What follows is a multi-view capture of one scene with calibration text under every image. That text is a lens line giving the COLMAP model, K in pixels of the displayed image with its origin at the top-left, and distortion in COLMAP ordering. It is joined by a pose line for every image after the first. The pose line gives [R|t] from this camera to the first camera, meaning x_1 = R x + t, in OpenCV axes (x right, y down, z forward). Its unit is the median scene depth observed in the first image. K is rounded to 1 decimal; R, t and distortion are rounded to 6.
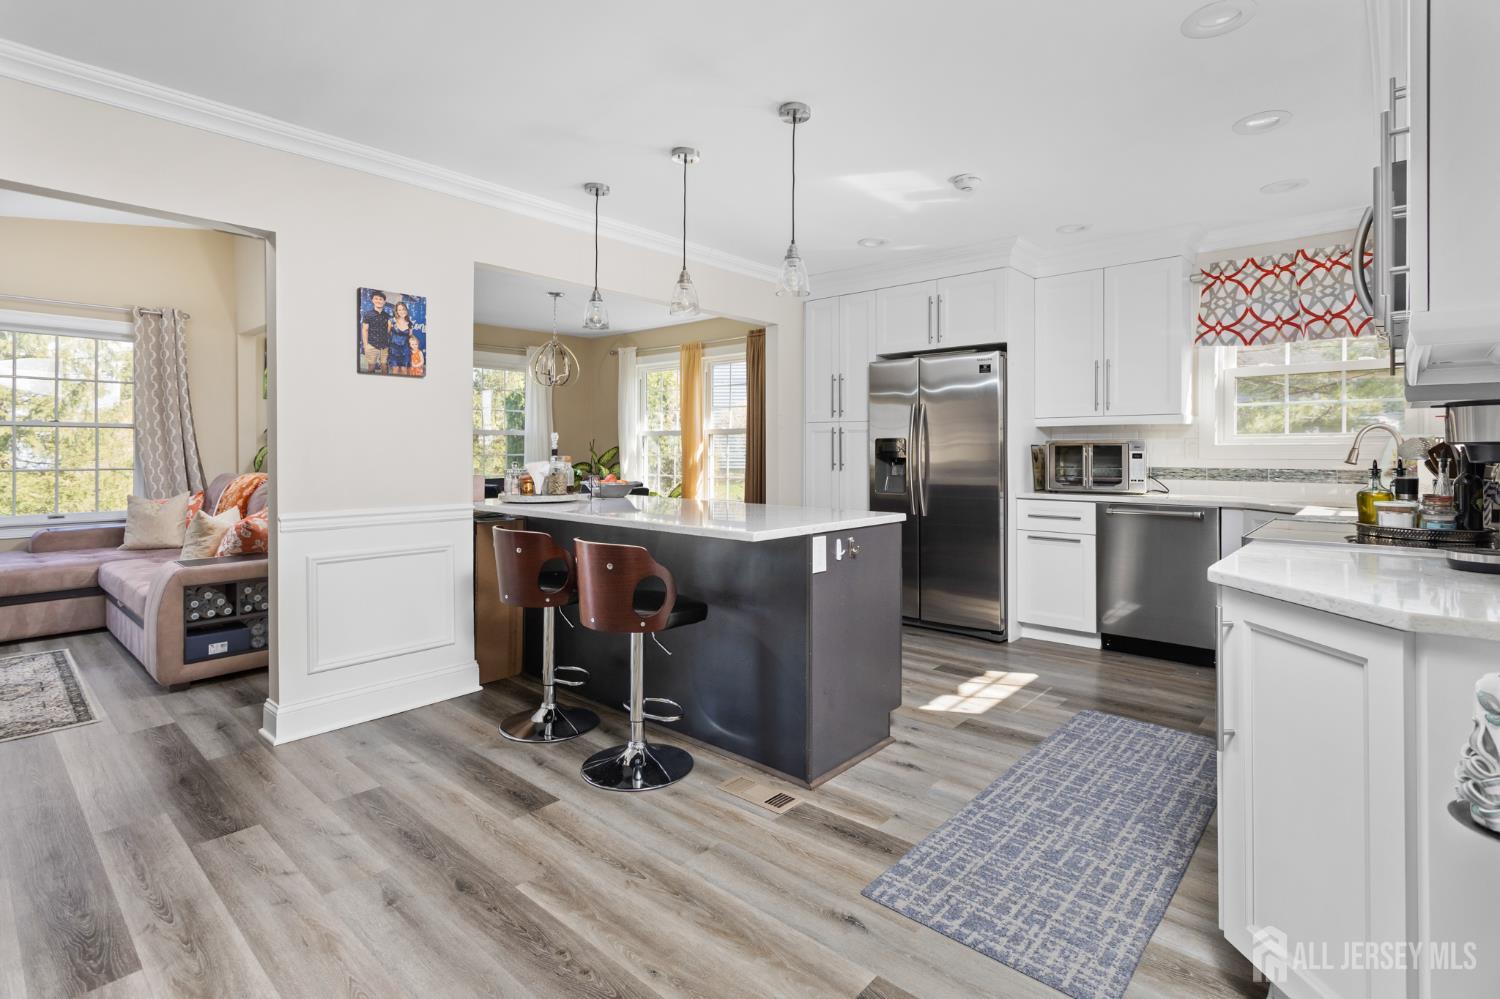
lens RADIAL K [[722.4, 0, 753.3], [0, 722.4, 450.0], [0, 0, 1]] dist [0.001255, 0.000318]
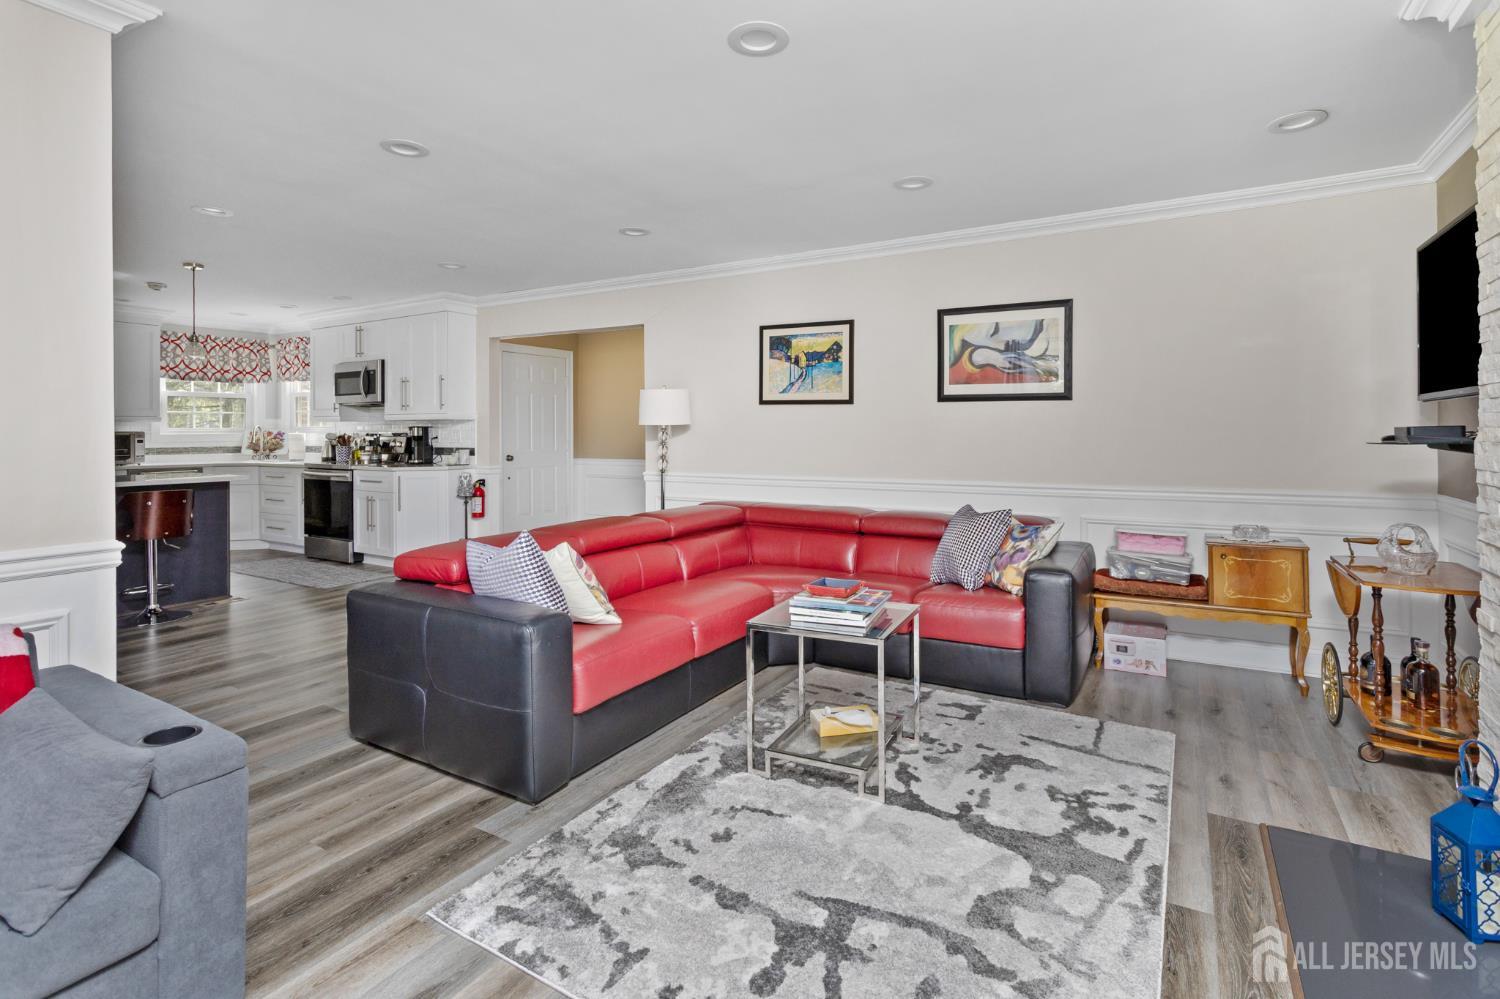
lens RADIAL K [[728.0, 0, 750.3], [0, 728.0, 432.6], [0, 0, 1]] dist [0.010429, 0.000108]
pose [[-0.183936, -0.002031, 0.982936, -1.664109], [0.002616, 0.999993, 0.002555, -0.014993], [-0.982935, 0.003041, -0.183930, -0.087698]]
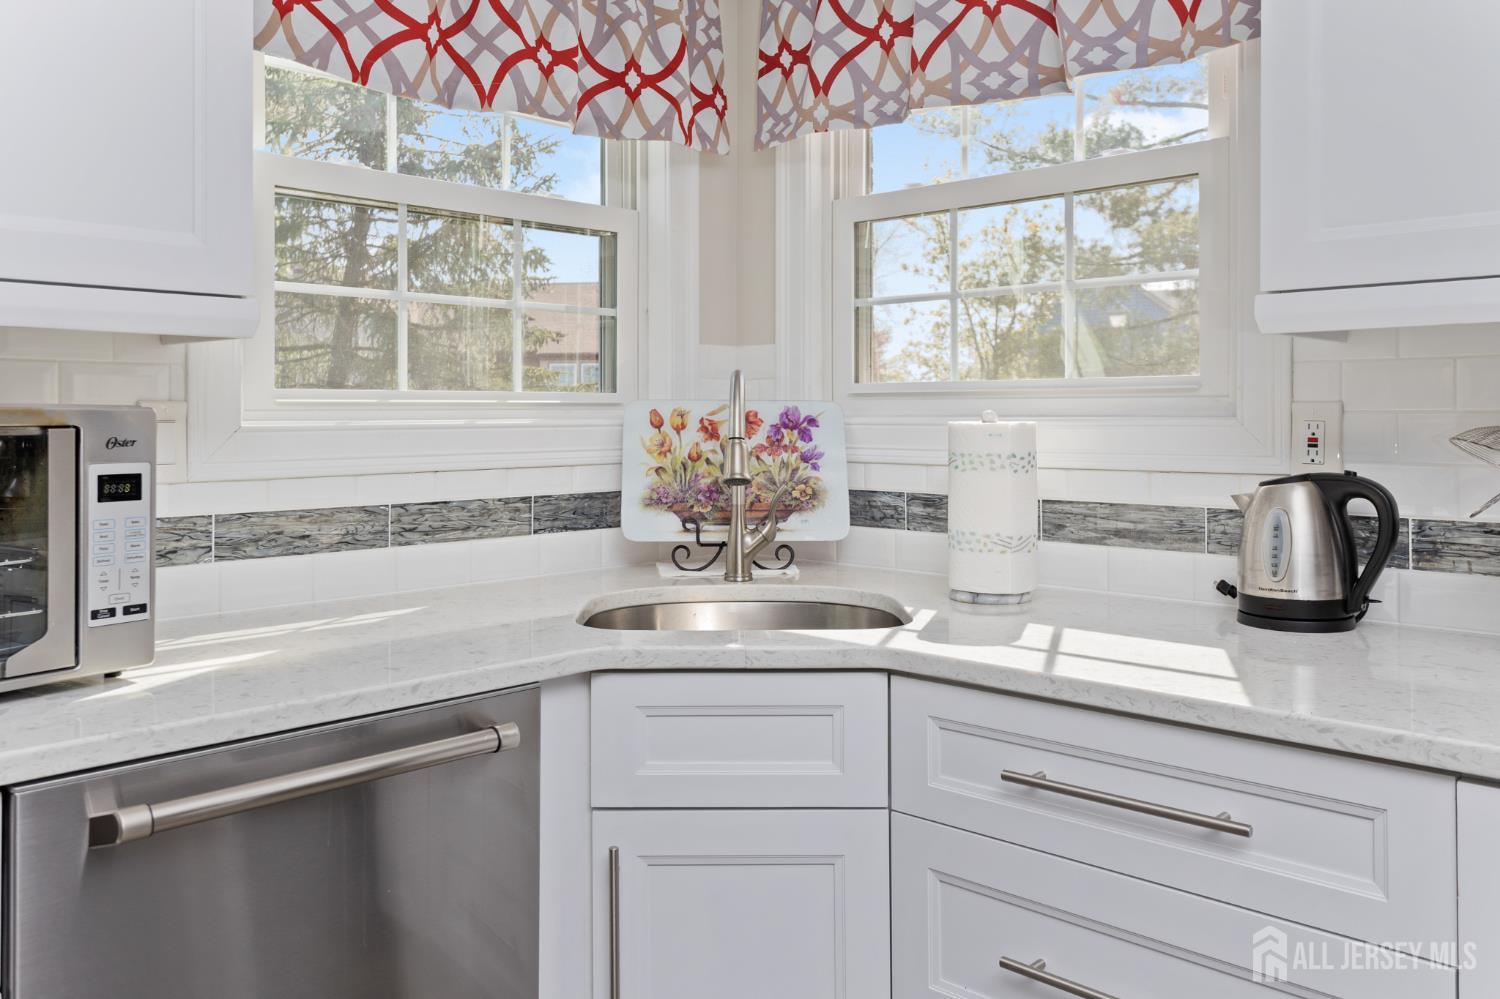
lens RADIAL K [[1188.9, 0, 755.7], [0, 1188.9, 421.8], [0, 0, 1]] dist [-0.000426, -0.000723]
pose [[0.041415, -0.006217, 0.999123, 0.254941], [0.000510, 0.999981, 0.006201, -0.014204], [-0.999142, 0.000252, 0.041418, 0.971216]]
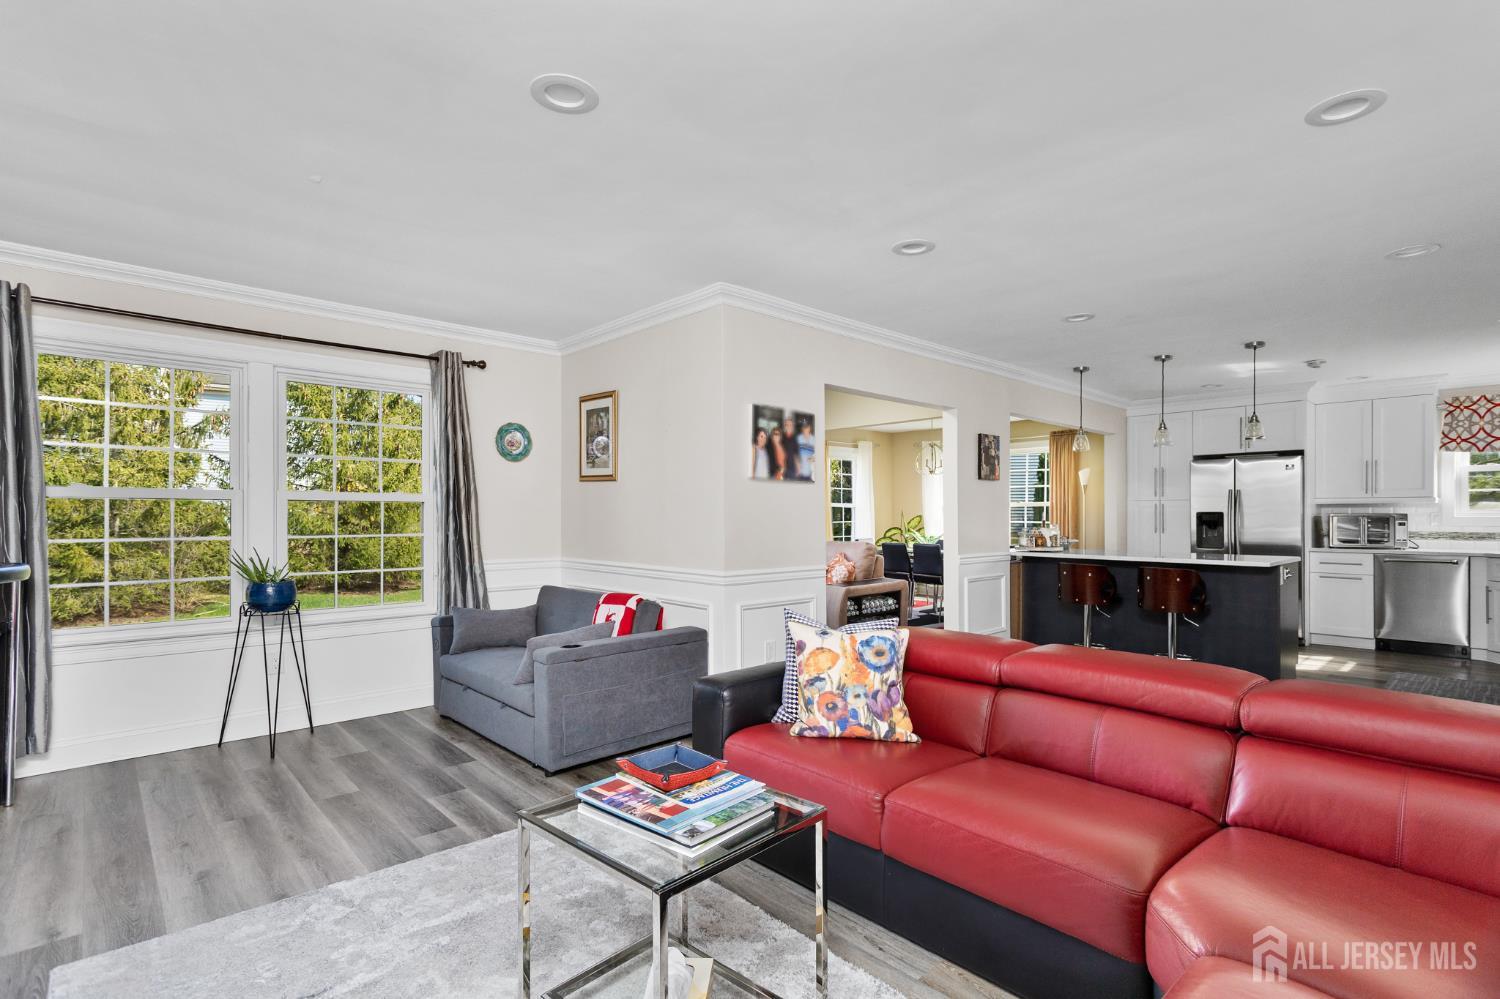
lens RADIAL K [[727.0, 0, 764.0], [0, 727.0, 516.1], [0, 0, 1]] dist [0.011004, -0.000716]
pose [[0.996831, -0.000446, -0.079551, -0.830899], [0.000634, 0.999997, 0.002342, -0.015956], [0.079549, -0.002385, 0.996828, -0.789290]]
